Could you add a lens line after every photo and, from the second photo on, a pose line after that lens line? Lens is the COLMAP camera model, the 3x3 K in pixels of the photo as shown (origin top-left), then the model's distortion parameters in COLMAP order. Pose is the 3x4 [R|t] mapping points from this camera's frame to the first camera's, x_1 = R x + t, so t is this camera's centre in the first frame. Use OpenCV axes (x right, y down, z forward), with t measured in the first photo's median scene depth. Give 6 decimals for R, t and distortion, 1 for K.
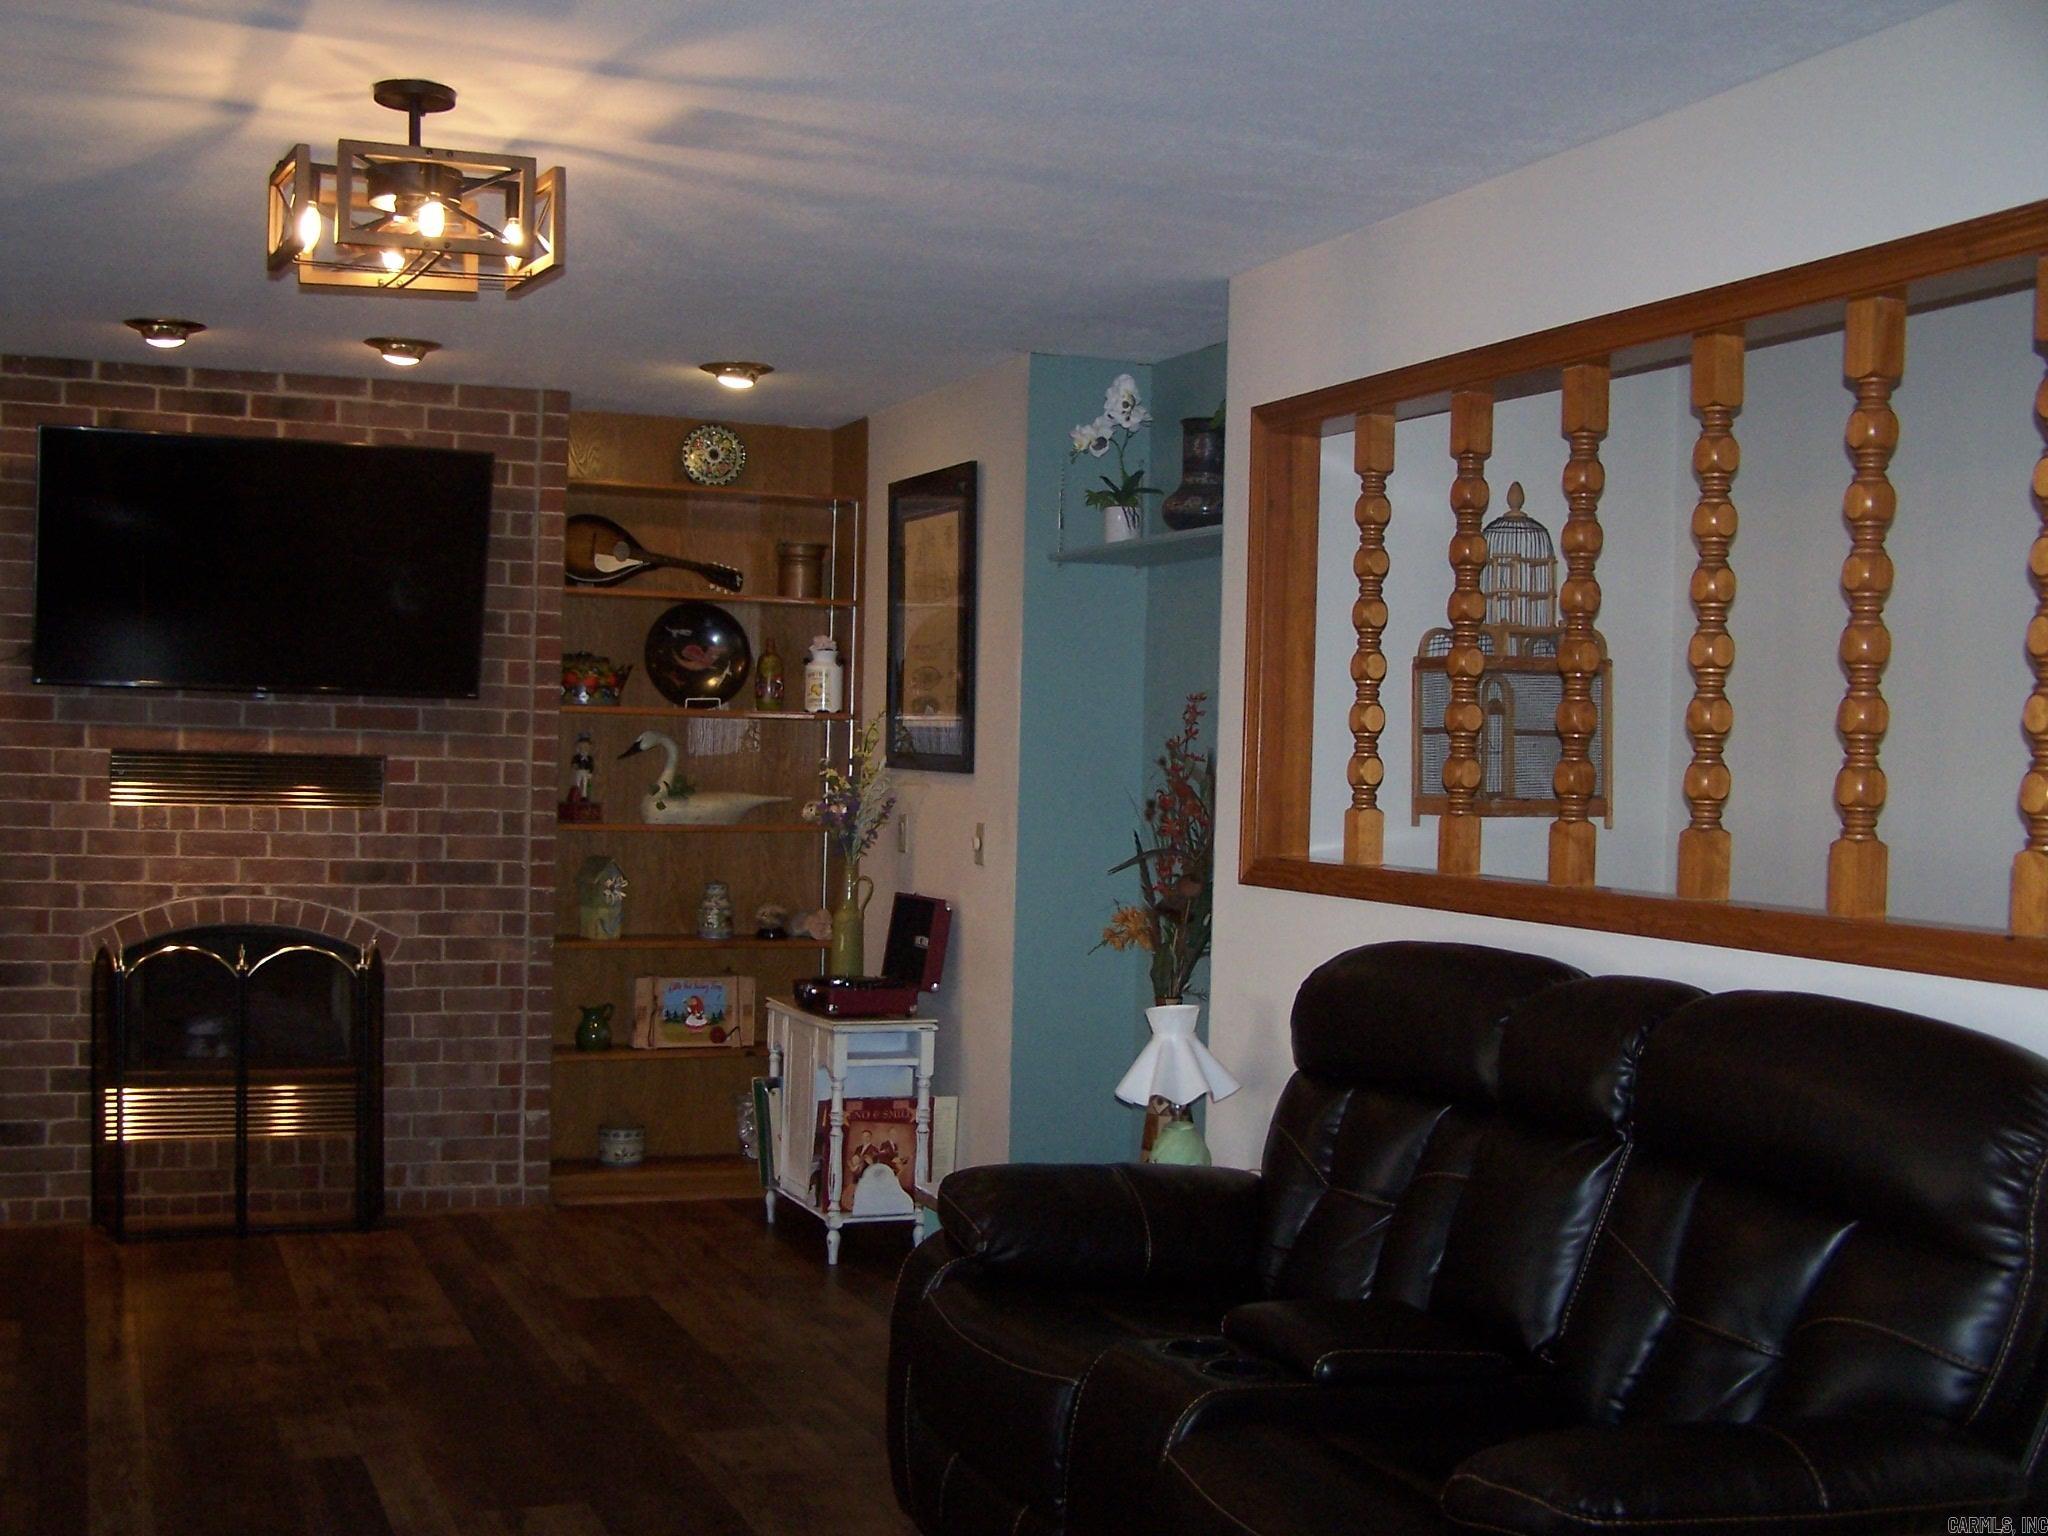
lens RADIAL K [[2321.5, 0, 1020.2], [0, 2321.5, 779.4], [0, 0, 1]] dist [-0.104934, 0.000000]
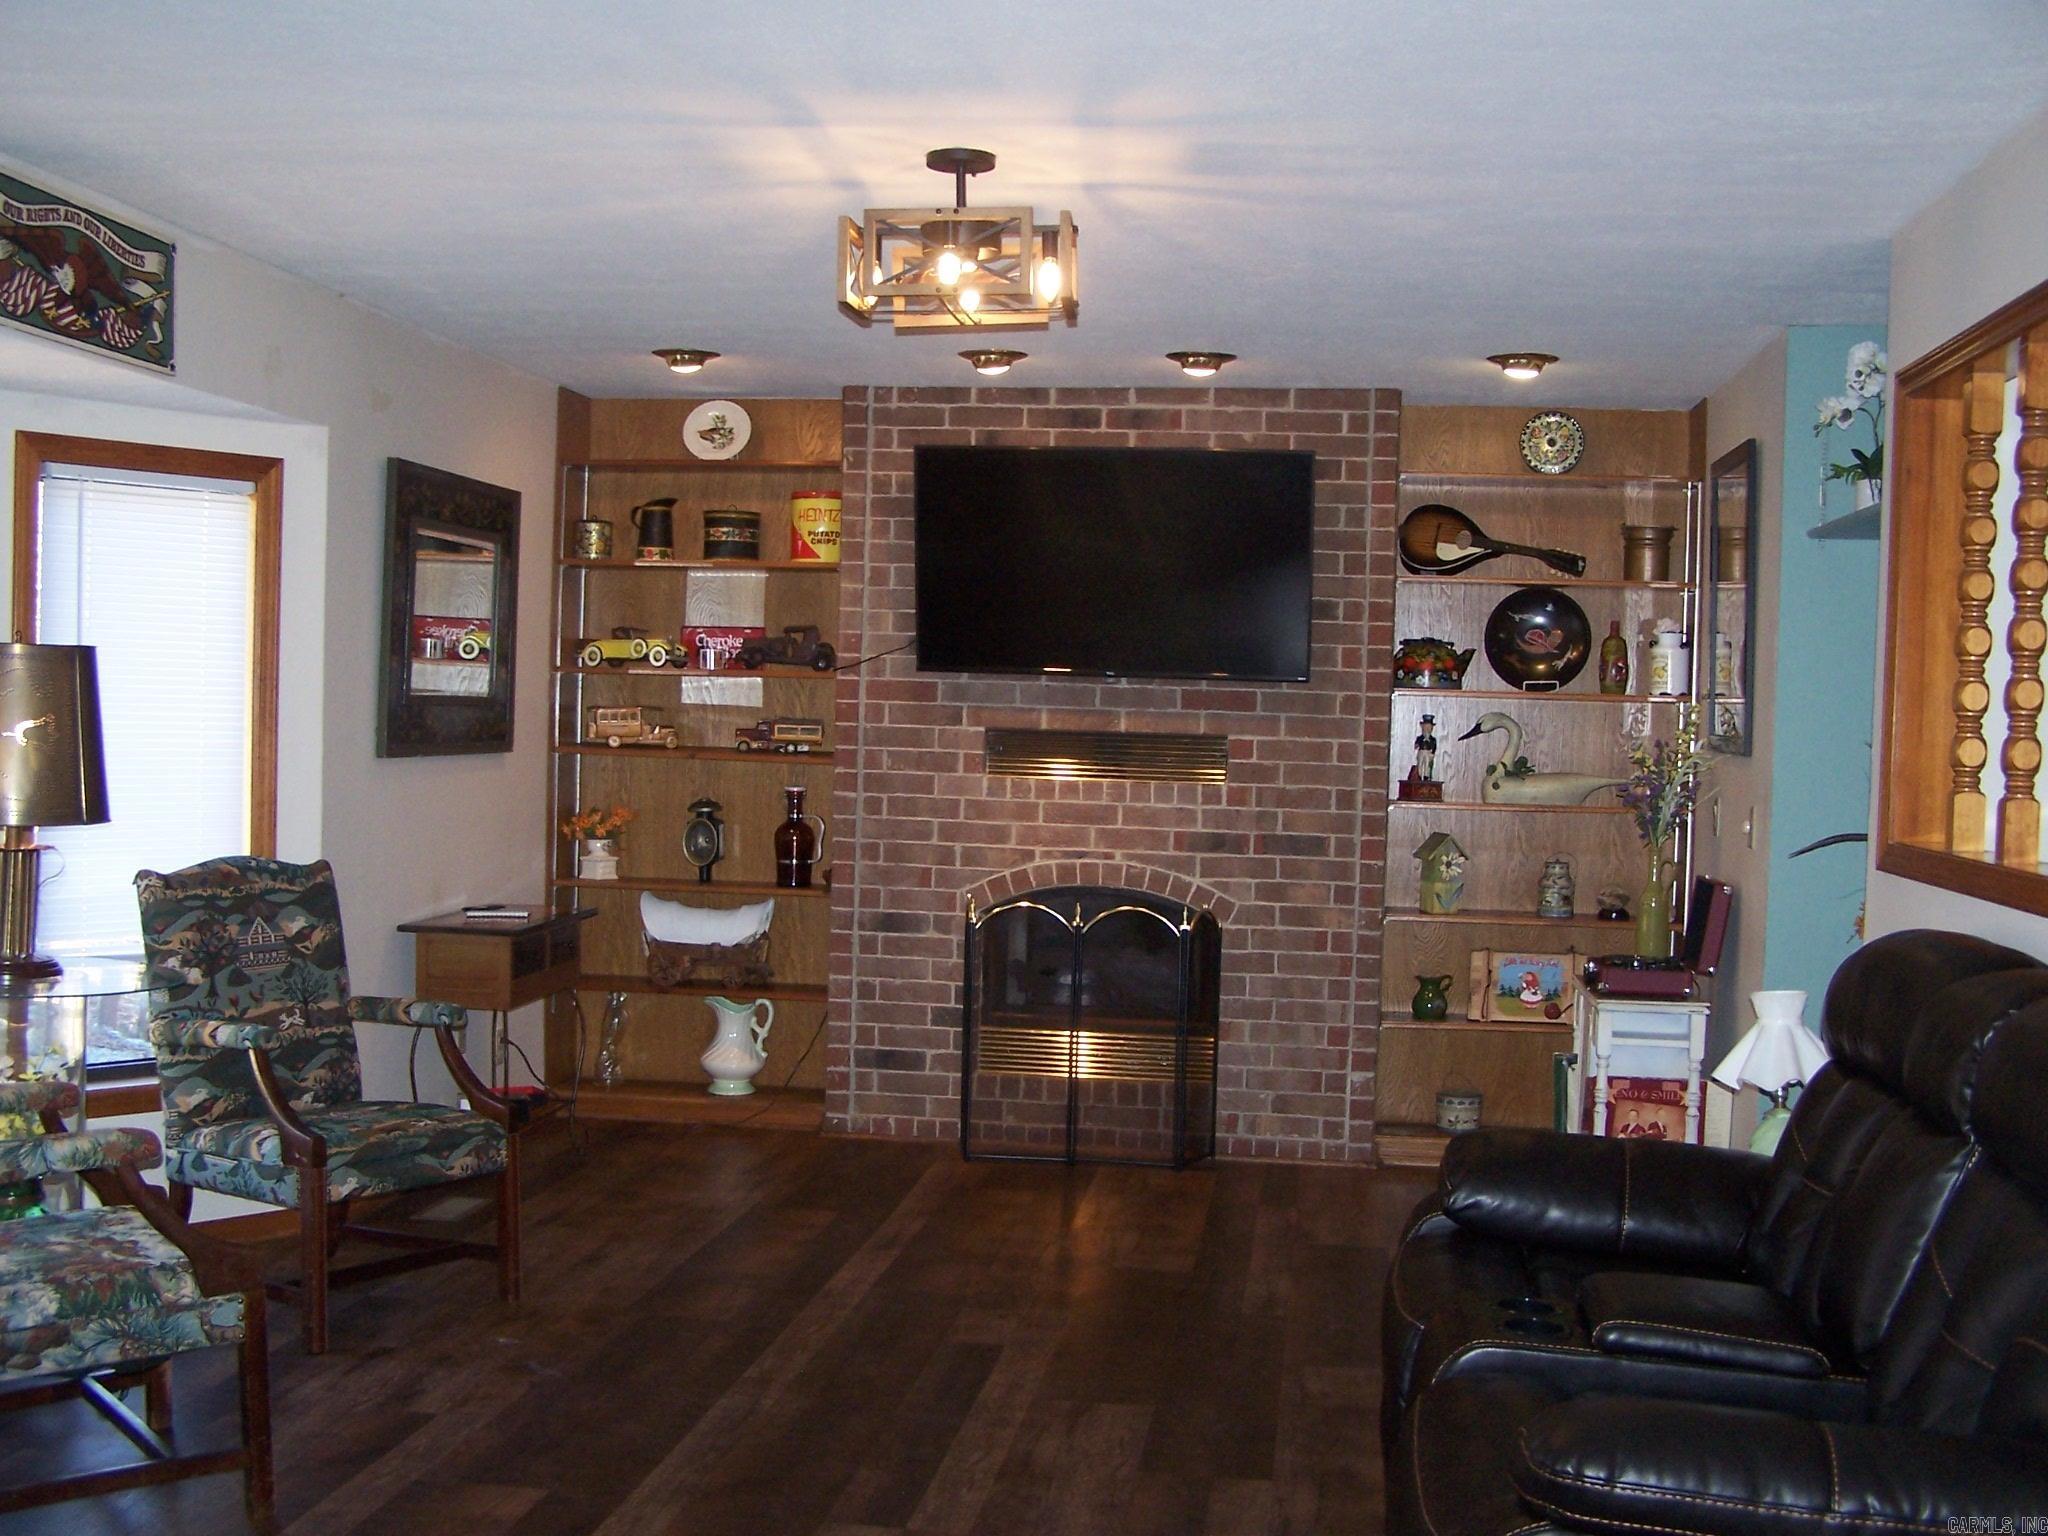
lens RADIAL K [[2321.5, 0, 990.9], [0, 2321.5, 755.4], [0, 0, 1]] dist [-0.104934, 0.000000]
pose [[0.871455, 0.008651, -0.490399, 0.167822], [-0.011017, 0.999937, -0.001939, 0.002722], [0.490351, 0.007092, 0.871496, -0.006007]]
